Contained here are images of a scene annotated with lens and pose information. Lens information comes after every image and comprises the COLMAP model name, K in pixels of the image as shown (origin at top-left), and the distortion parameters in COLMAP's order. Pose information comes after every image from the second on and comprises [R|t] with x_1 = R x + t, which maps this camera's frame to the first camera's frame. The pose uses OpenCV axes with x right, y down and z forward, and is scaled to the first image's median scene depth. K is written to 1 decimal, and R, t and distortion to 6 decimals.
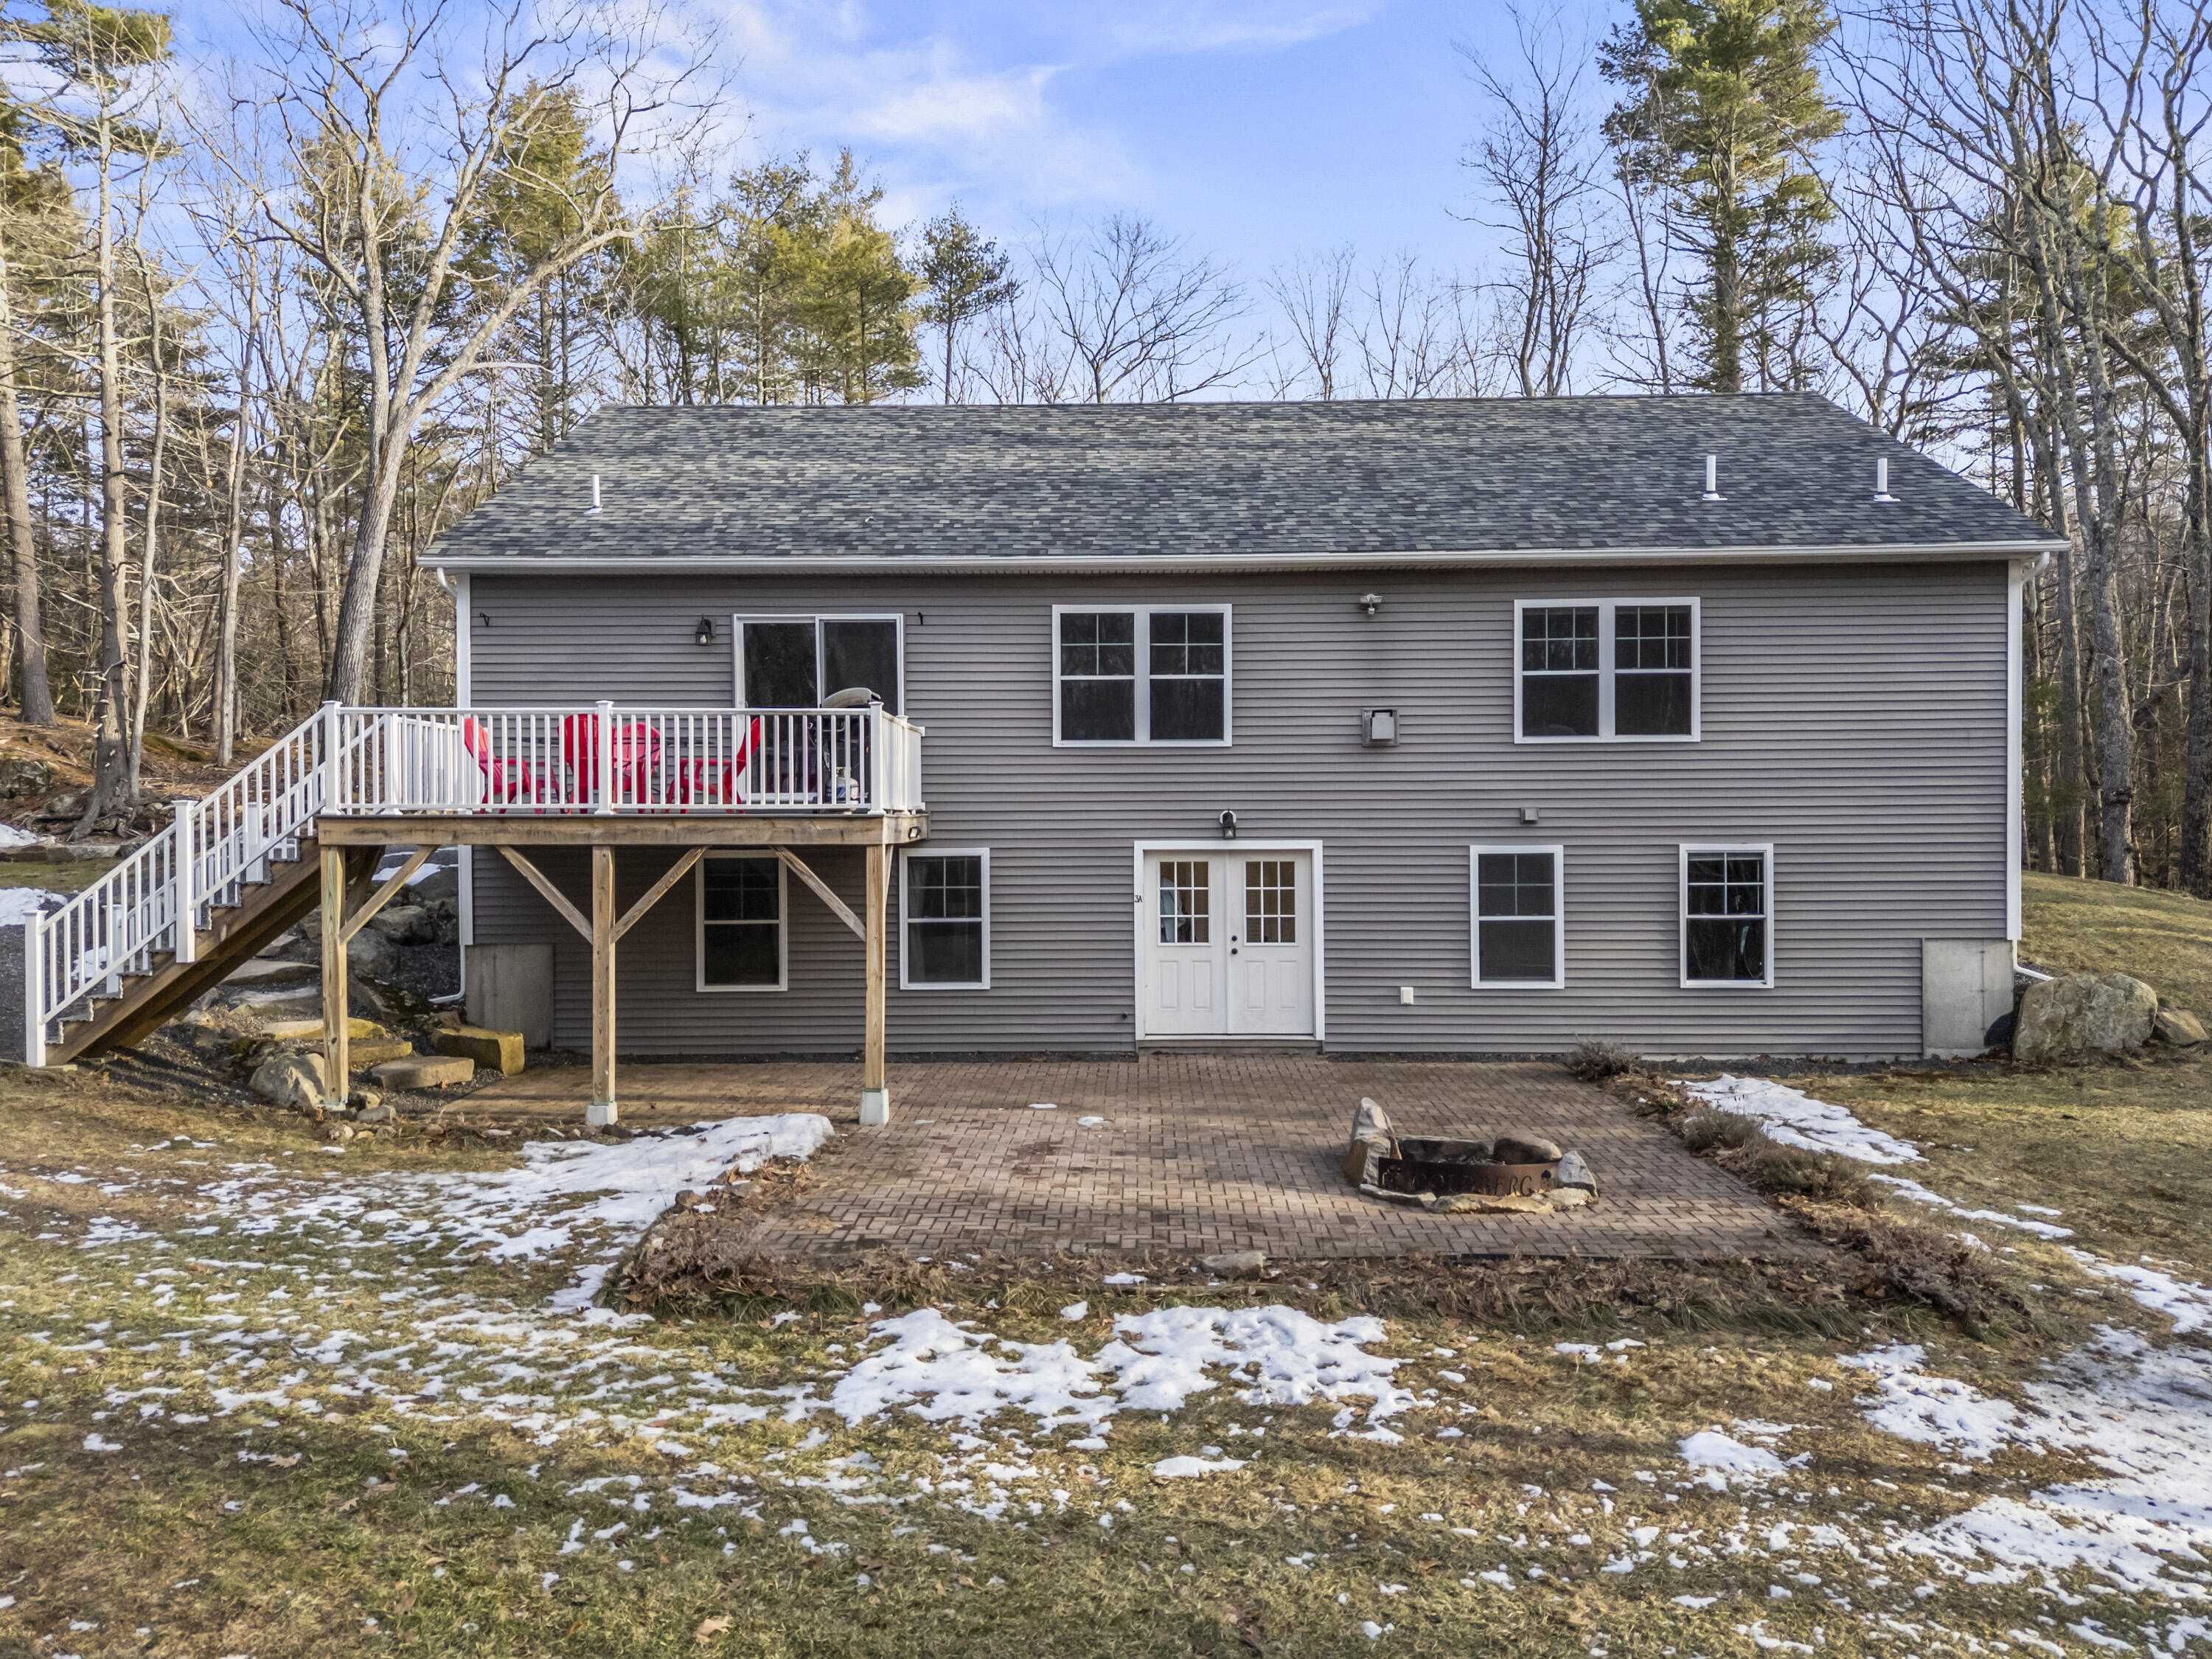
lens RADIAL K [[1599.9, 0, 1105.7], [0, 1599.9, 828.3], [0, 0, 1]] dist [0.051326, -0.007254]
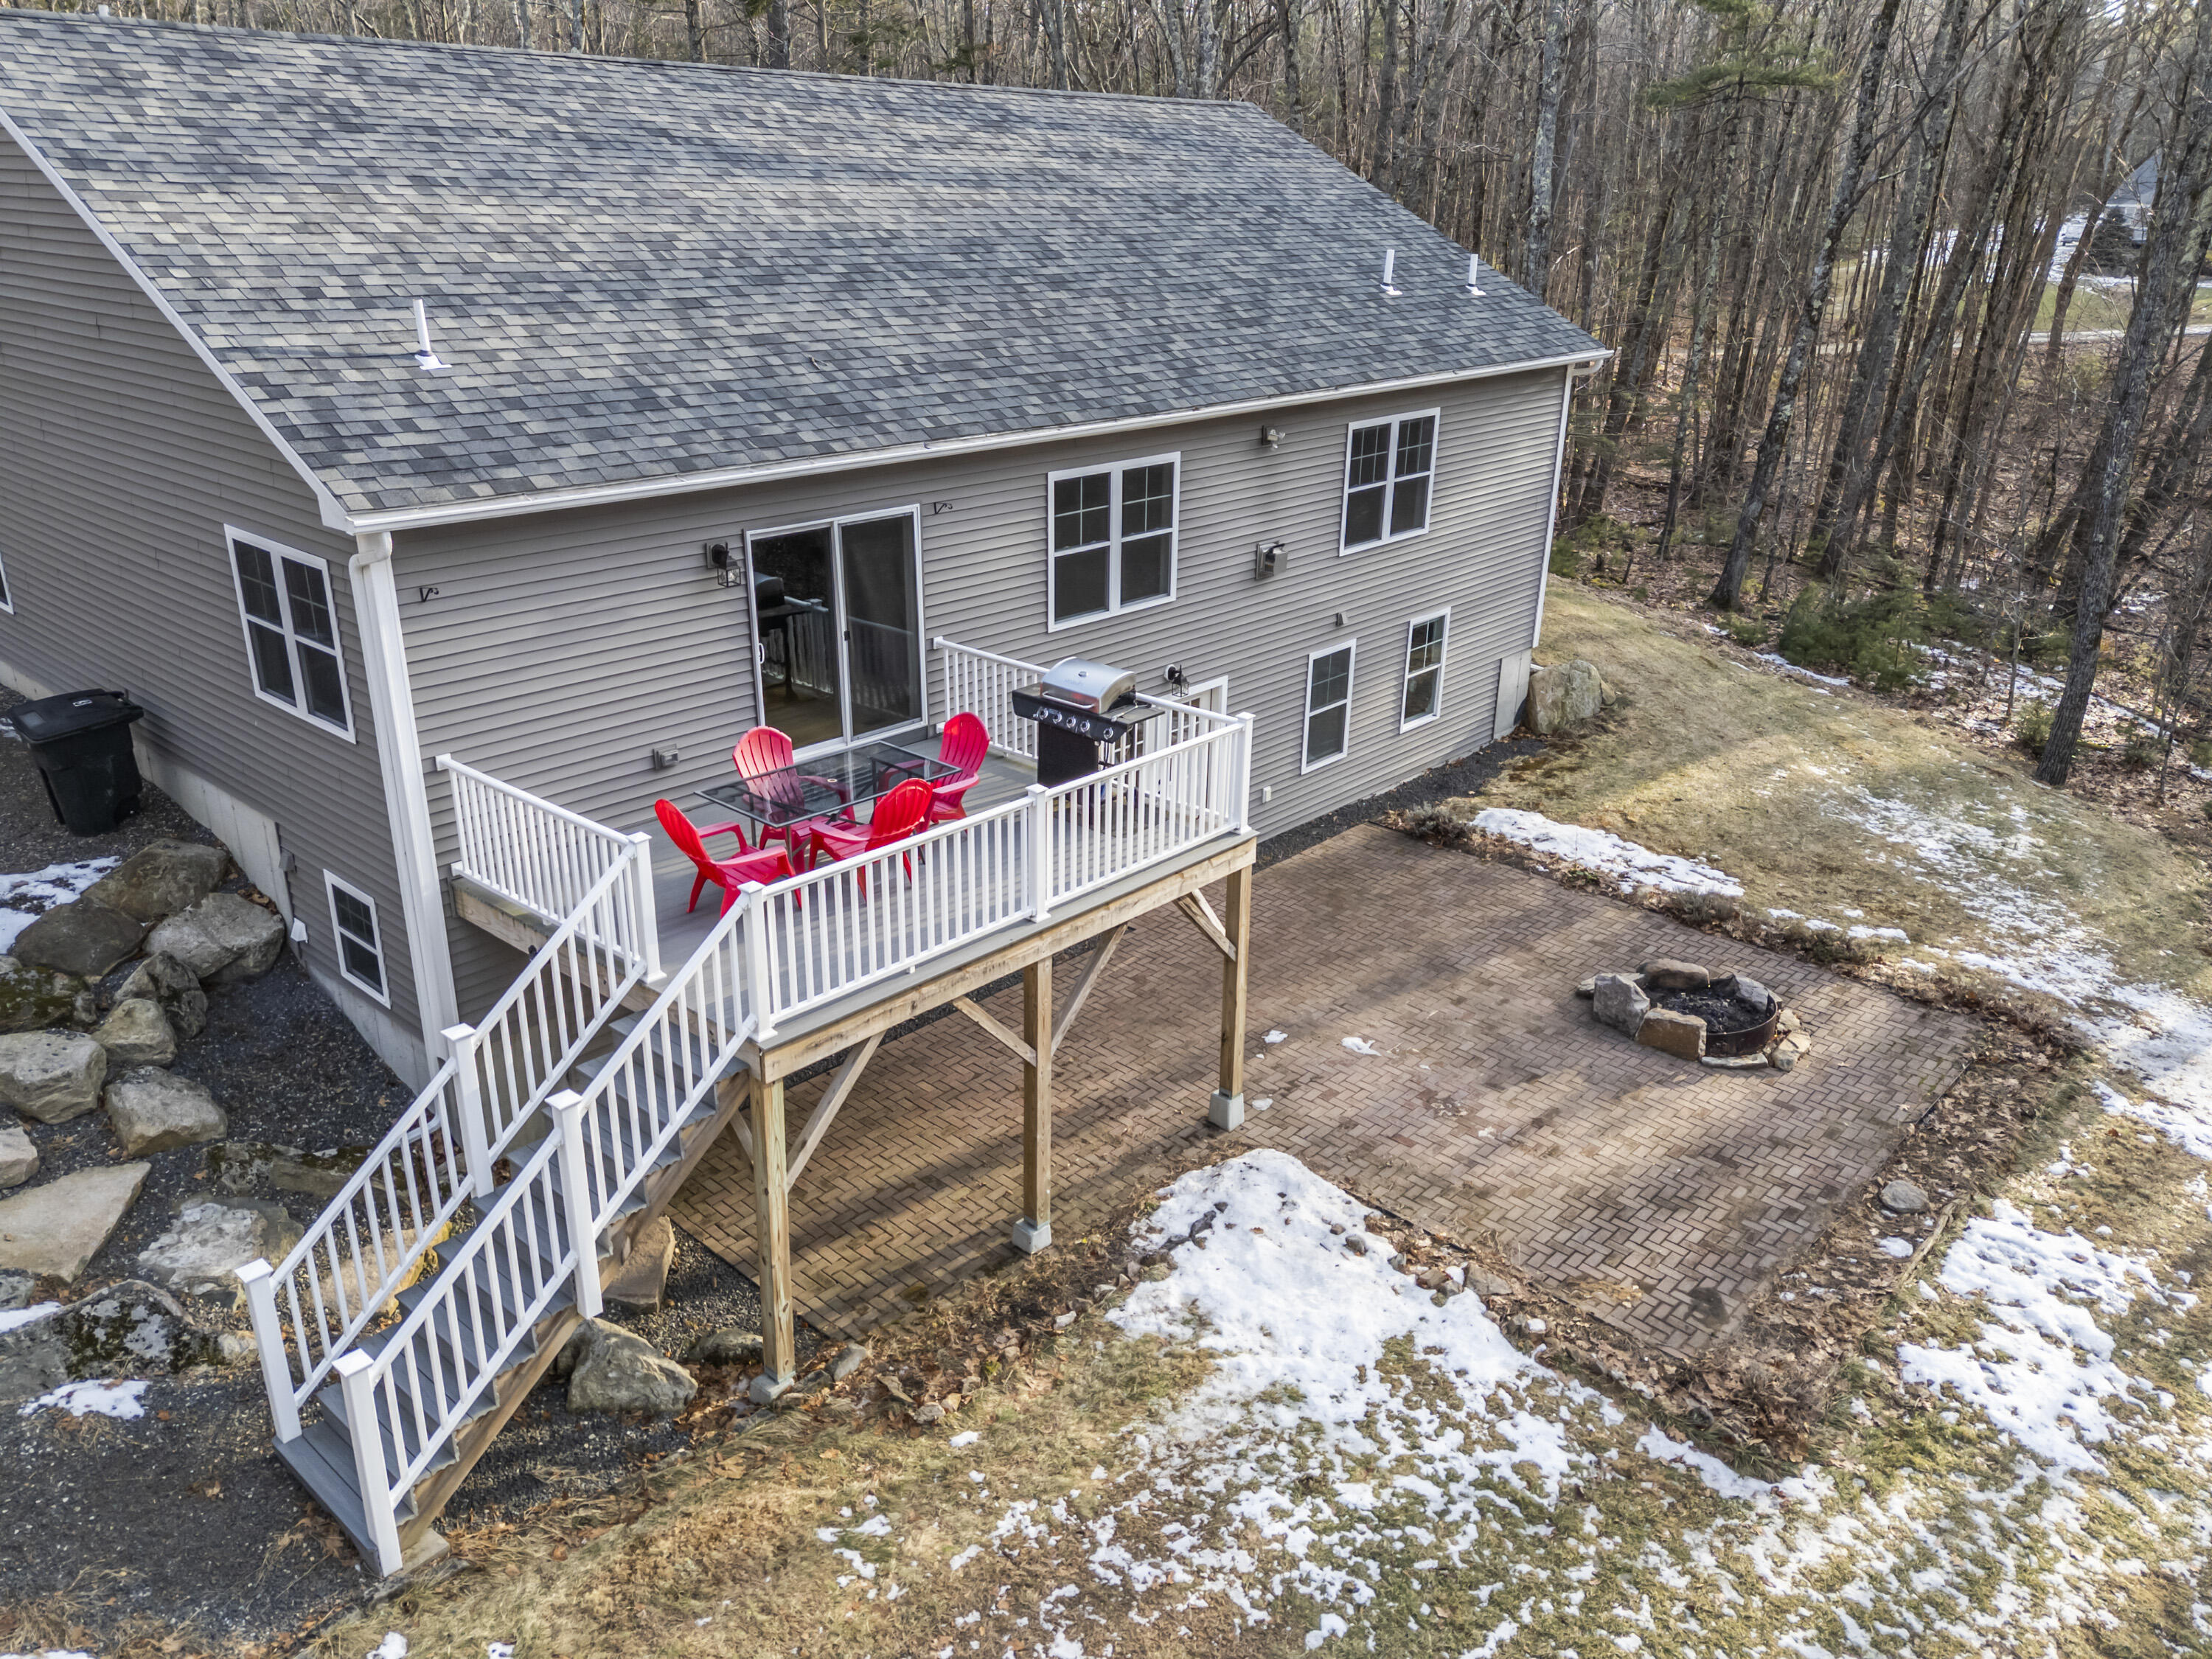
lens RADIAL K [[1599.9, 0, 1103.2], [0, 1599.9, 825.8], [0, 0, 1]] dist [0.051326, -0.007254]
pose [[0.666888, -0.259737, 0.698425, -0.668151], [-0.007722, 0.934825, 0.355026, -0.268849], [-0.745118, -0.242156, 0.621417, 0.394234]]
